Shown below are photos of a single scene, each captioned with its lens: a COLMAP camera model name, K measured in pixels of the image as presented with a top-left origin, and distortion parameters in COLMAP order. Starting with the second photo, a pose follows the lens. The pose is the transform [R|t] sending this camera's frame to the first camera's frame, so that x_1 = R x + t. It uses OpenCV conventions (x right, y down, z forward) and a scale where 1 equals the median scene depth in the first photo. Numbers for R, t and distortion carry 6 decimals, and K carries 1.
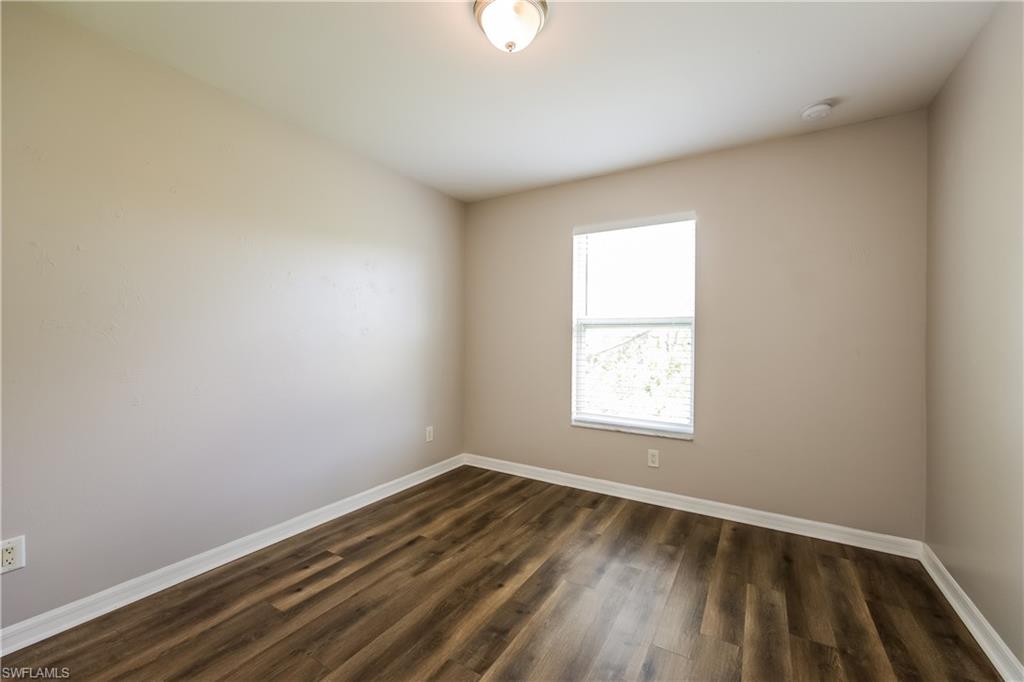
lens RADIAL K [[415.1, 0, 522.1], [0, 415.1, 332.9], [0, 0, 1]] dist [0.007556, -0.001248]
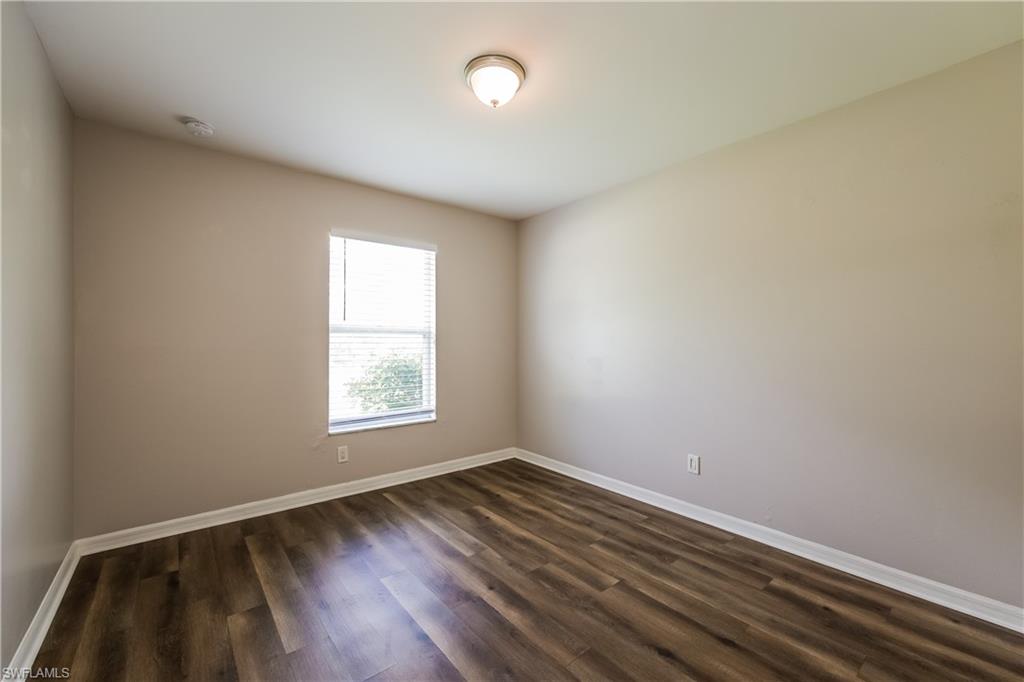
lens RADIAL K [[415.1, 0, 515.0], [0, 415.1, 345.2], [0, 0, 1]] dist [0.007556, -0.001248]
pose [[0.355217, -0.020115, 0.934567, -0.620161], [-0.019498, 0.999392, 0.028921, -0.020610], [-0.934581, -0.028495, 0.354609, 0.264112]]
